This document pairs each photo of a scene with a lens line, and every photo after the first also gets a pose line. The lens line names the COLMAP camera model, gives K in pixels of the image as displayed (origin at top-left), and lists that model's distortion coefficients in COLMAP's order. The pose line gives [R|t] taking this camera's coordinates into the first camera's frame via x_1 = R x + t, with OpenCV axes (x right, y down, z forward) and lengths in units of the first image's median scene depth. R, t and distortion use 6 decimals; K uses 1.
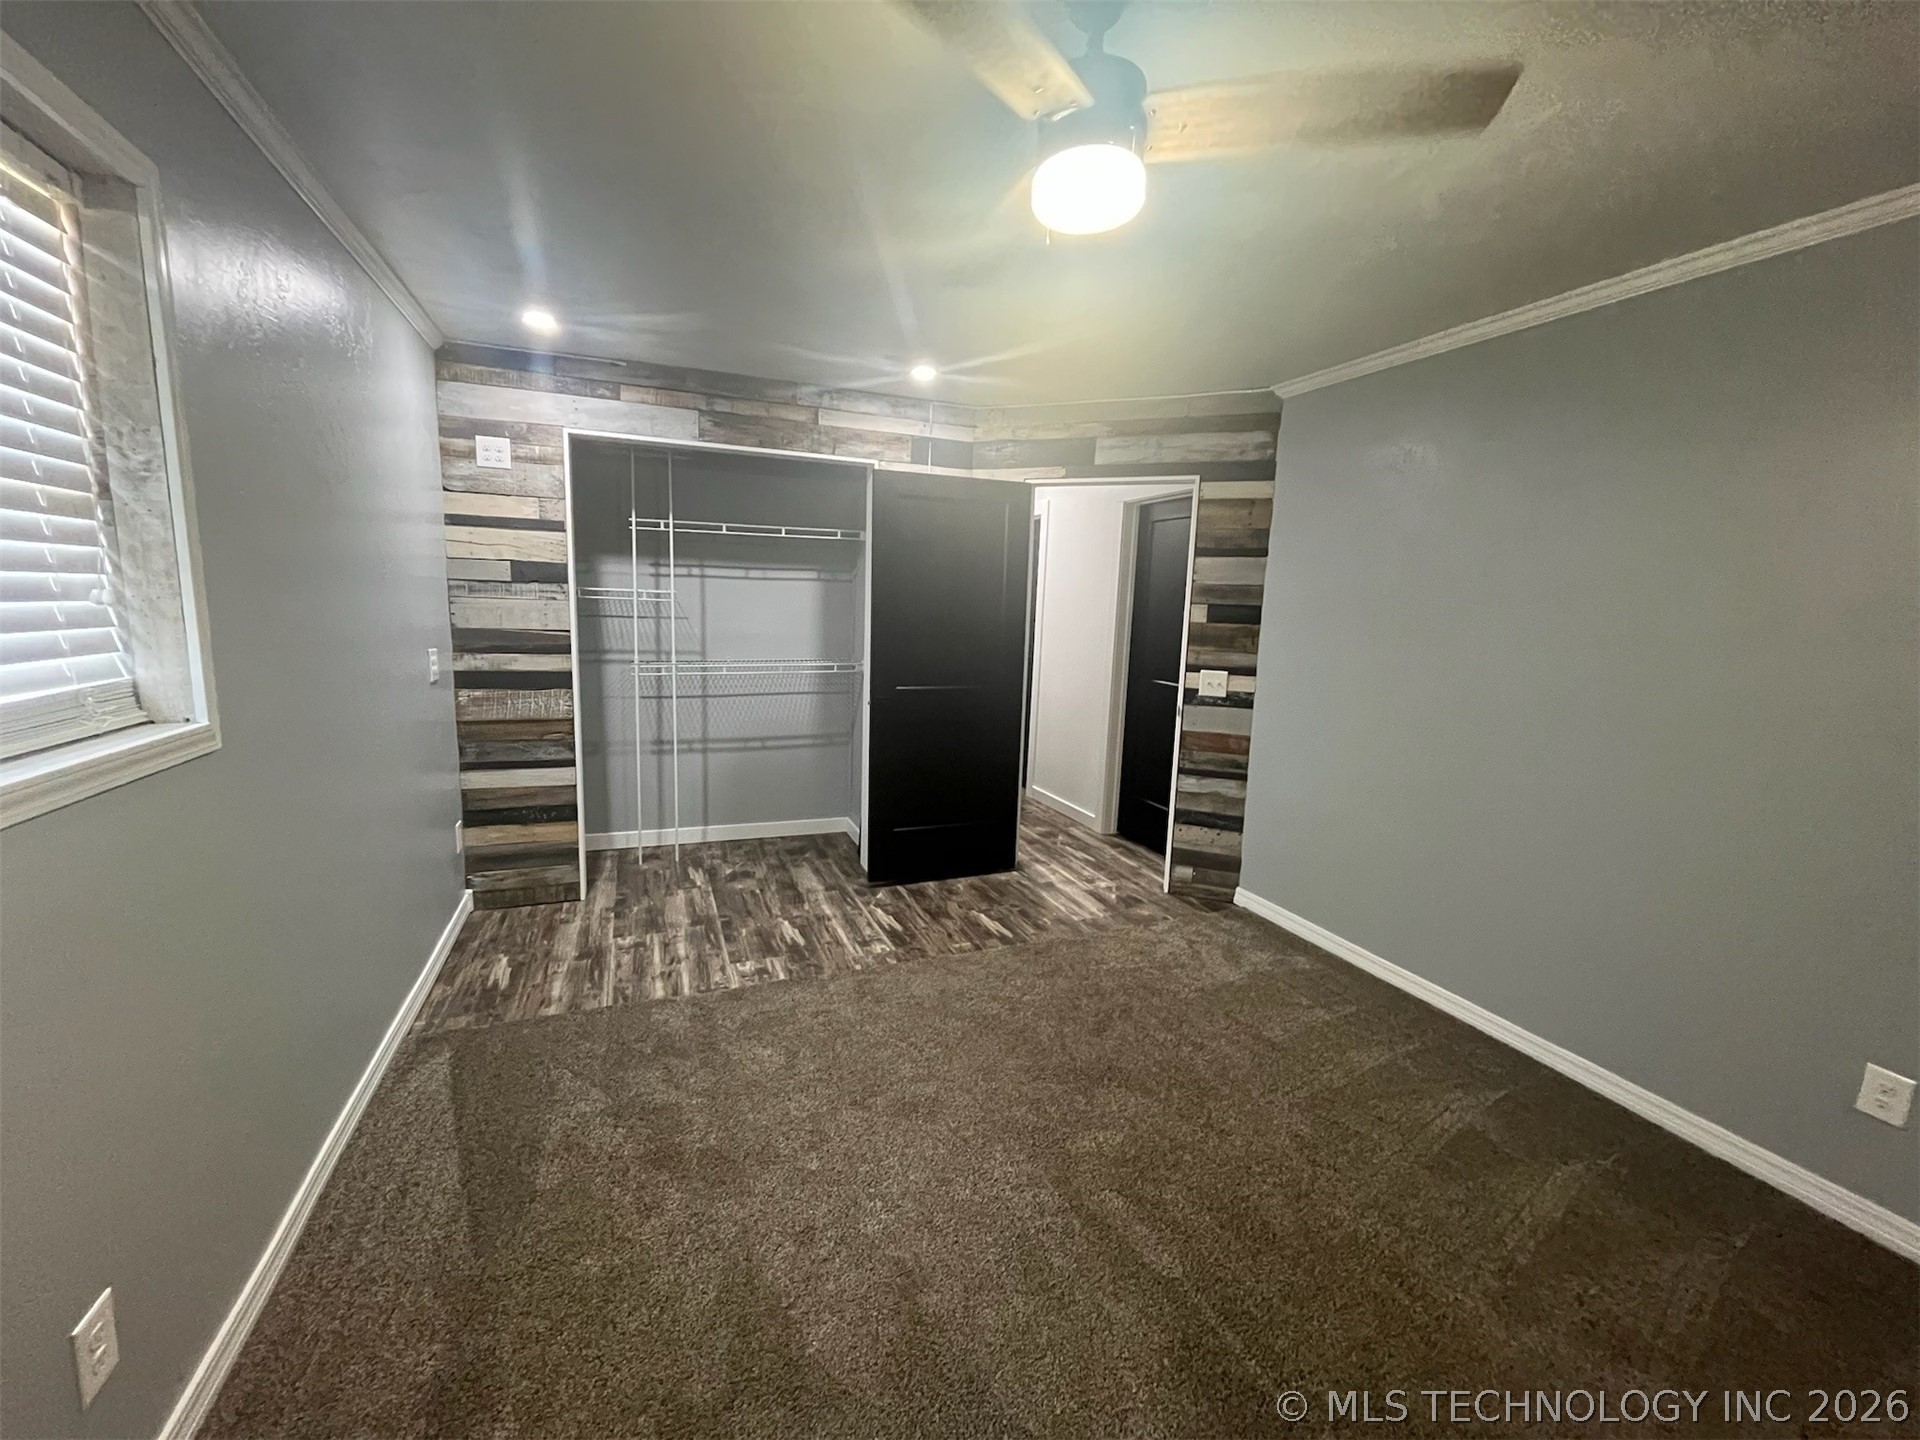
lens RADIAL K [[786.0, 0, 957.8], [0, 786.0, 720.9], [0, 0, 1]] dist [0.000921, 0.000820]
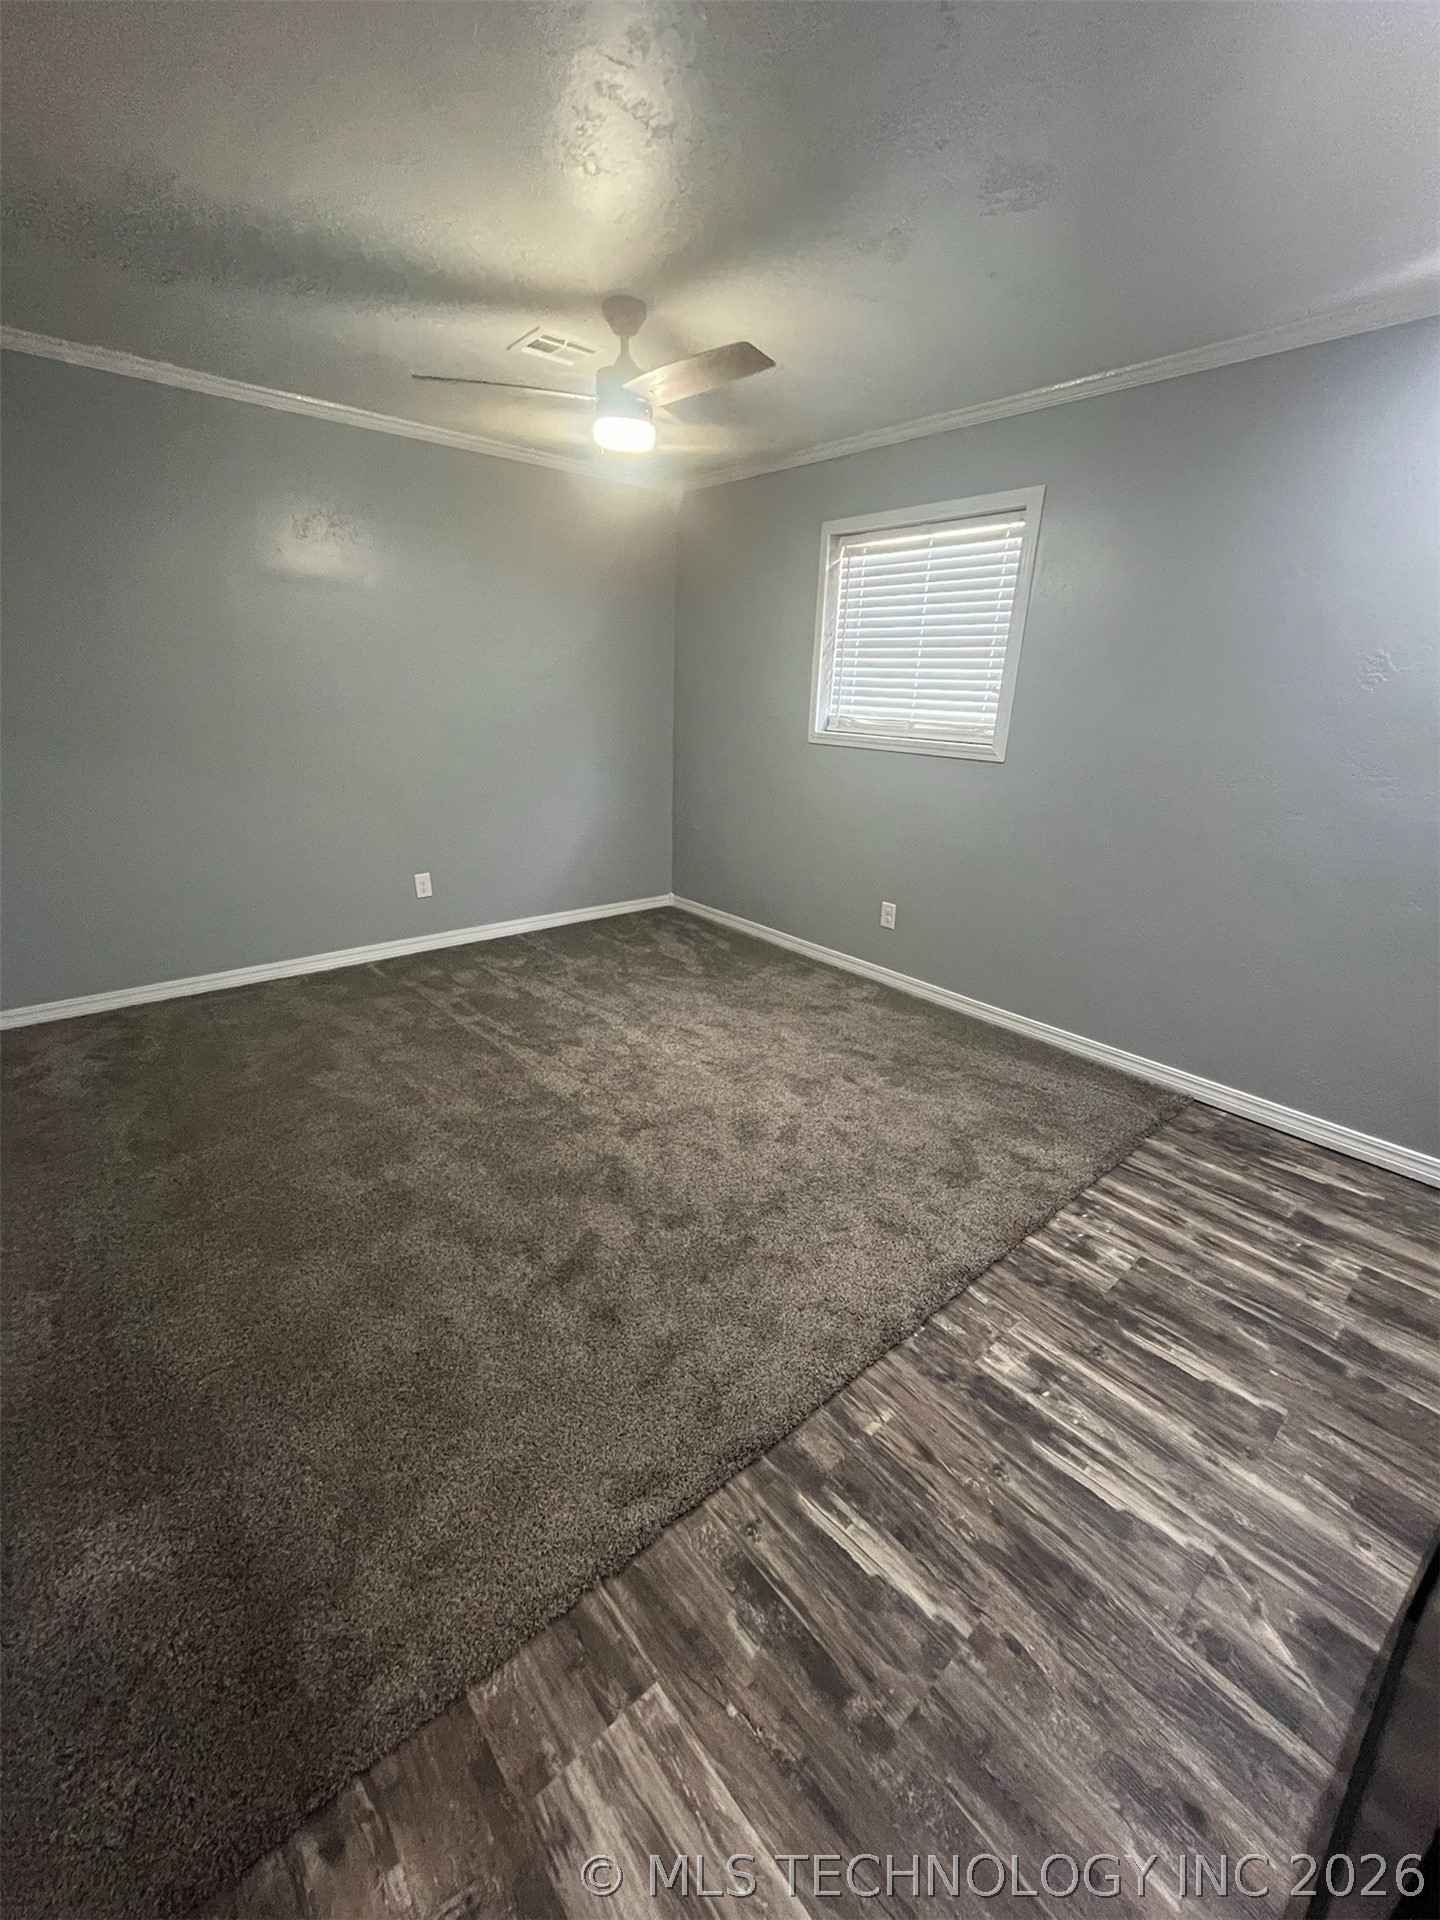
lens RADIAL K [[786.0, 0, 717.6], [0, 786.0, 967.3], [0, 0, 1]] dist [0.000921, 0.000820]
pose [[-0.947016, 0.045091, -0.318005, 0.234606], [-0.110967, 0.883194, 0.455692, -0.159570], [0.301408, 0.466835, -0.831395, 1.237431]]
